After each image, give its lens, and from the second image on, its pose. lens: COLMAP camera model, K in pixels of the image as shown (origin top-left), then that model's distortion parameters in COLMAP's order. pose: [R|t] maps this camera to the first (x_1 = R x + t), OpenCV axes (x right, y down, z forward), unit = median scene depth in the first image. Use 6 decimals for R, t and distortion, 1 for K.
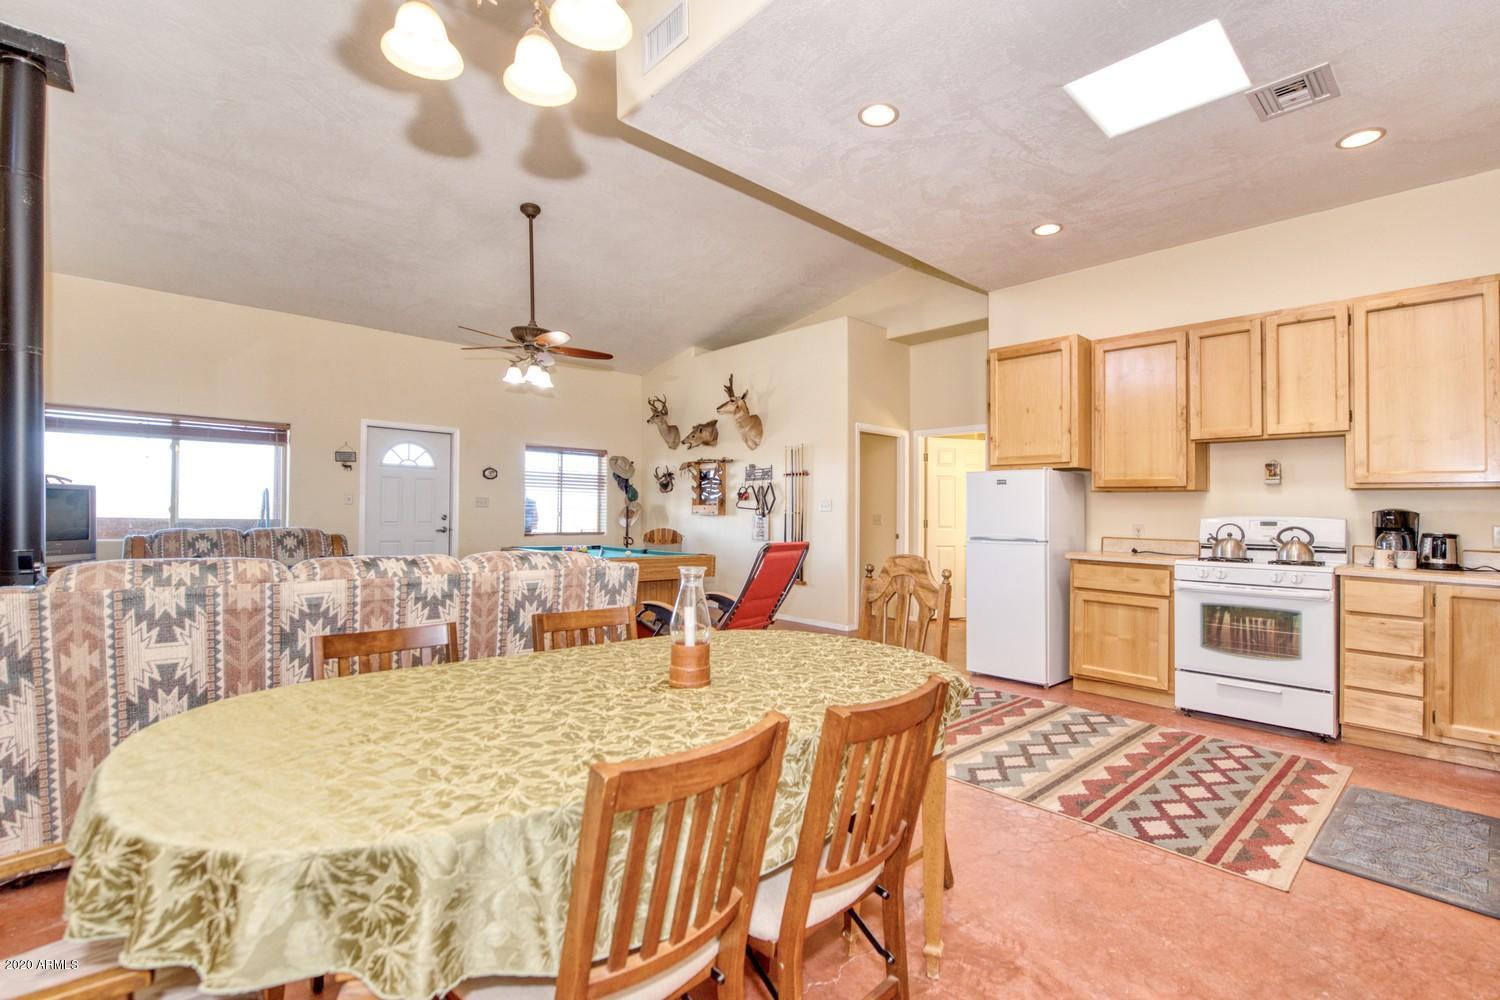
lens RADIAL K [[653.7, 0, 753.2], [0, 653.7, 522.8], [0, 0, 1]] dist [-0.012689, 0.000042]
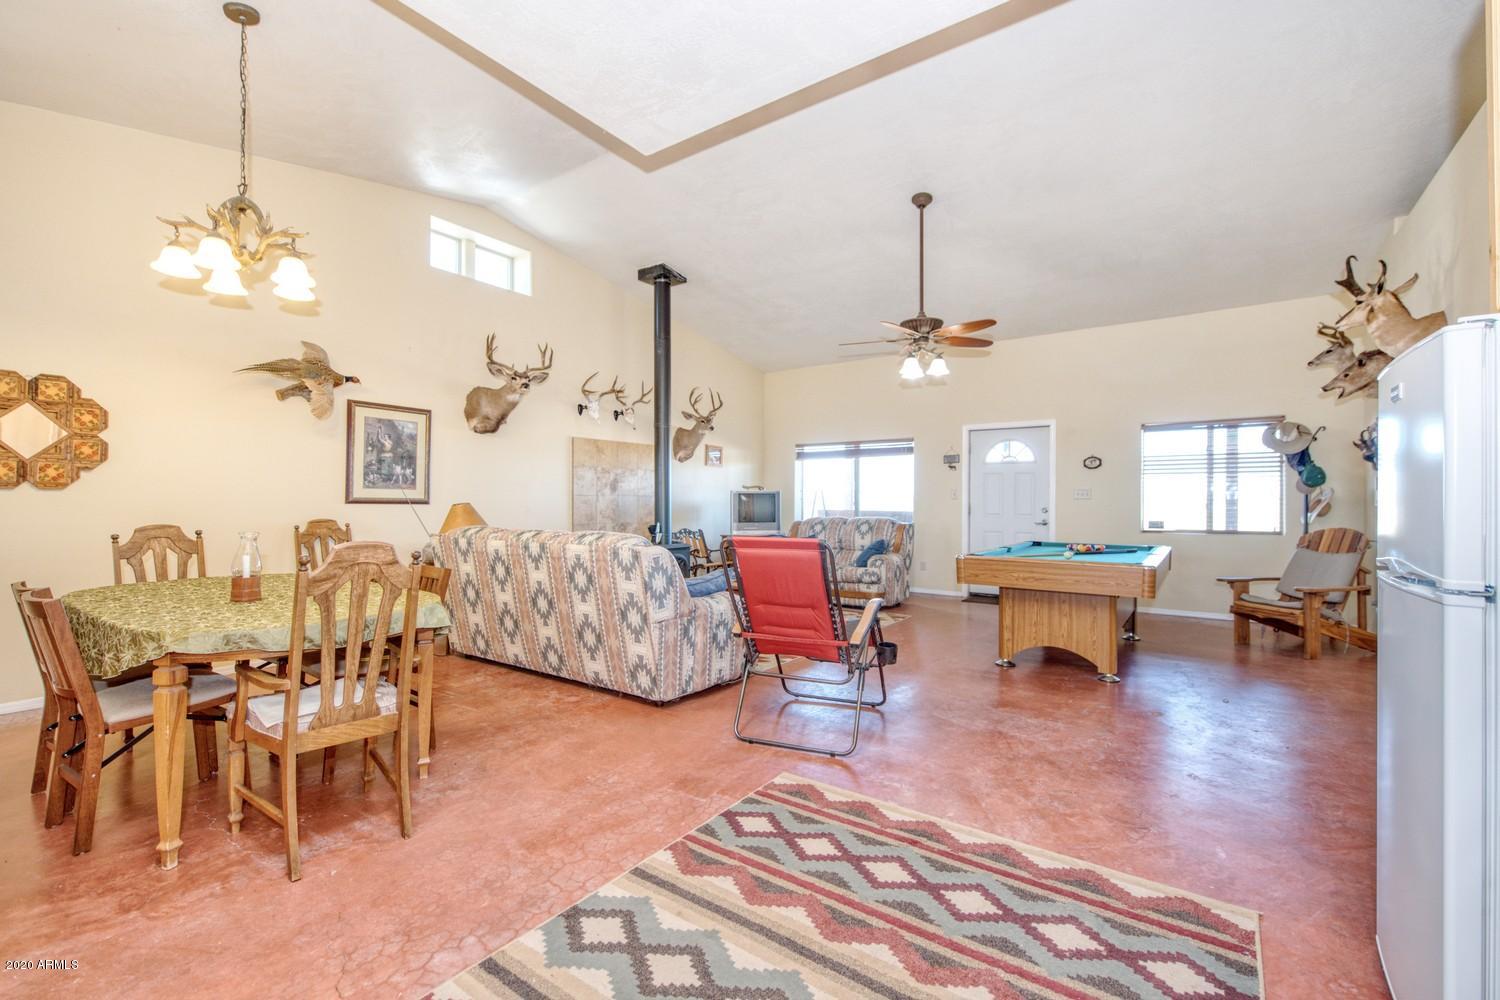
lens RADIAL K [[611.2, 0, 750.0], [0, 611.2, 500.0], [0, 0, 1]] dist [-0.001673, -0.000061]
pose [[0.243358, -0.018104, -0.969768, 0.353815], [-0.011390, 0.999704, -0.021522, 0.000697], [0.969870, 0.016283, 0.243079, 0.369662]]
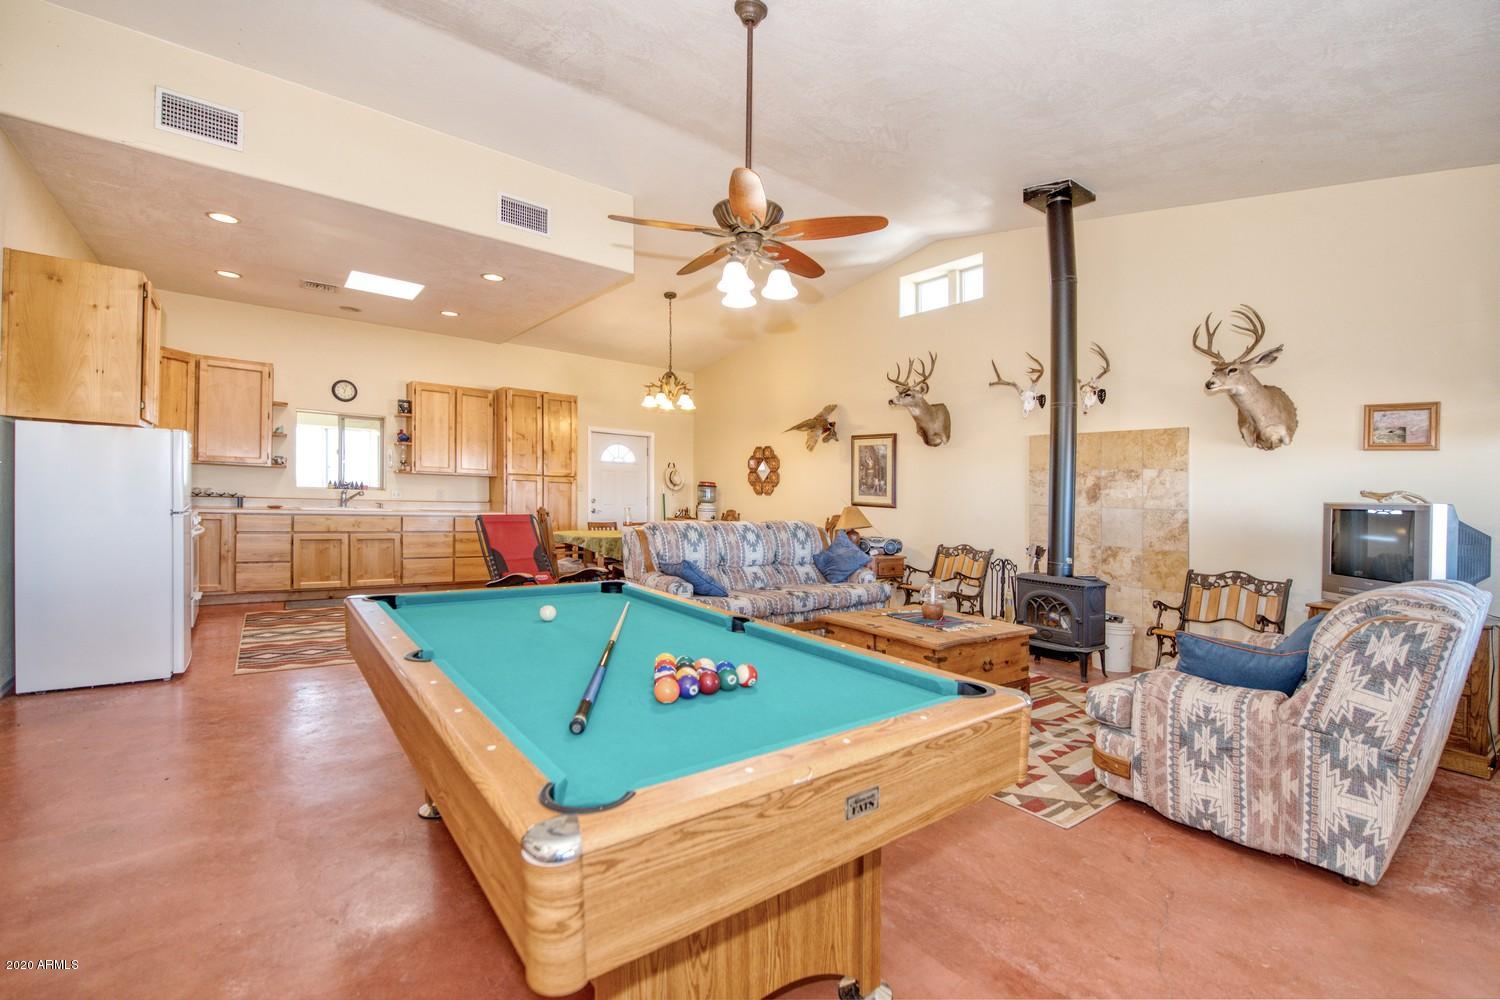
lens RADIAL K [[704.3, 0, 811.2], [0, 704.3, 509.5], [0, 0, 1]] dist [0.000660, -0.000024]
pose [[-0.998562, -0.052558, 0.010551, -0.283490], [-0.052173, 0.998059, 0.033996, -0.030672], [-0.012318, 0.033396, -0.999366, 1.171562]]
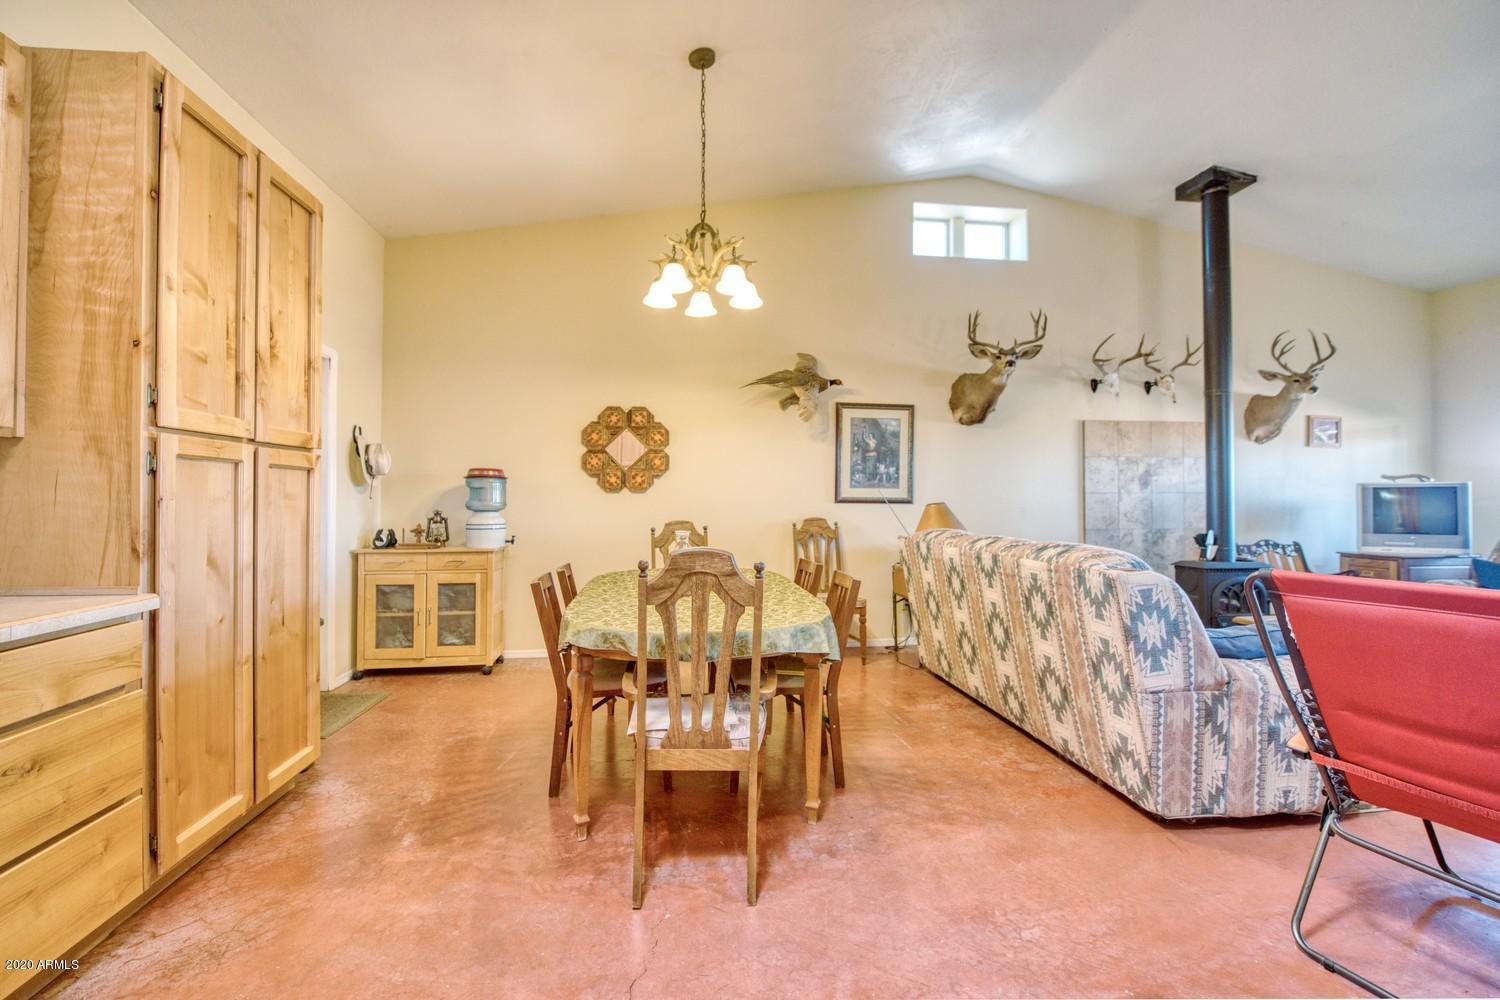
lens RADIAL K [[626.4, 0, 767.7], [0, 626.4, 491.7], [0, 0, 1]] dist [-0.016616, -0.000570]
pose [[-0.543963, -0.026465, -0.838692, 0.247161], [-0.020508, 0.999623, -0.018242, -0.002616], [0.838858, 0.007277, -0.544301, 0.419950]]
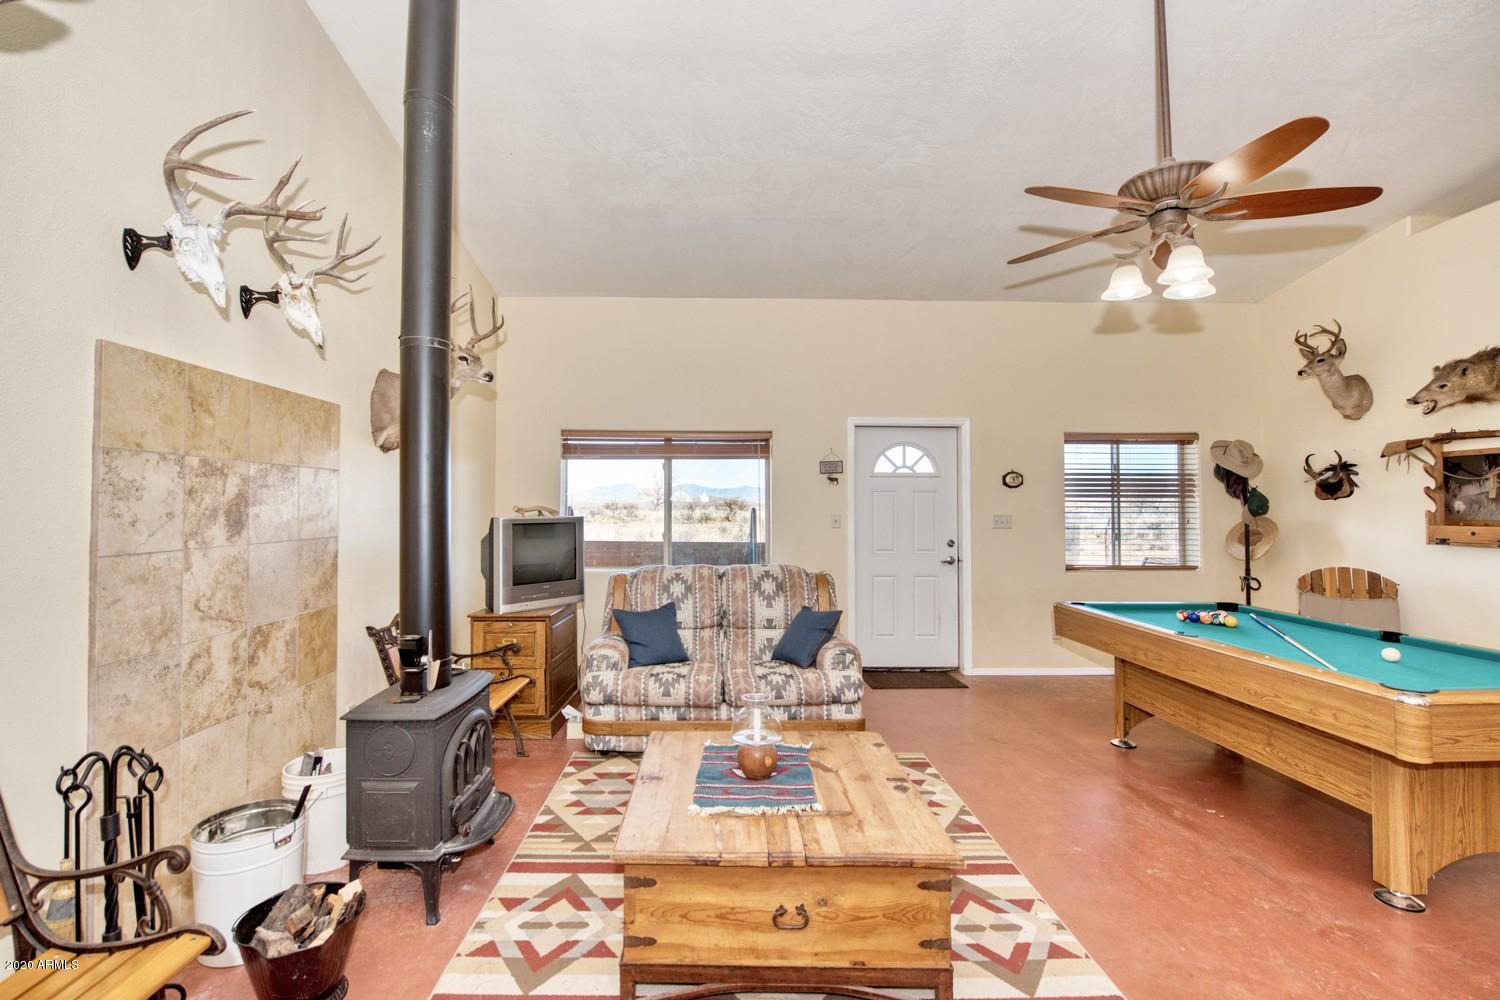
lens RADIAL K [[687.8, 0, 732.2], [0, 687.8, 490.8], [0, 0, 1]] dist [0.000040, -0.000011]
pose [[0.762979, -0.034600, -0.645497, -0.185506], [0.002357, 0.998709, -0.050746, -0.032196], [0.646419, 0.037197, 0.762075, 0.295150]]
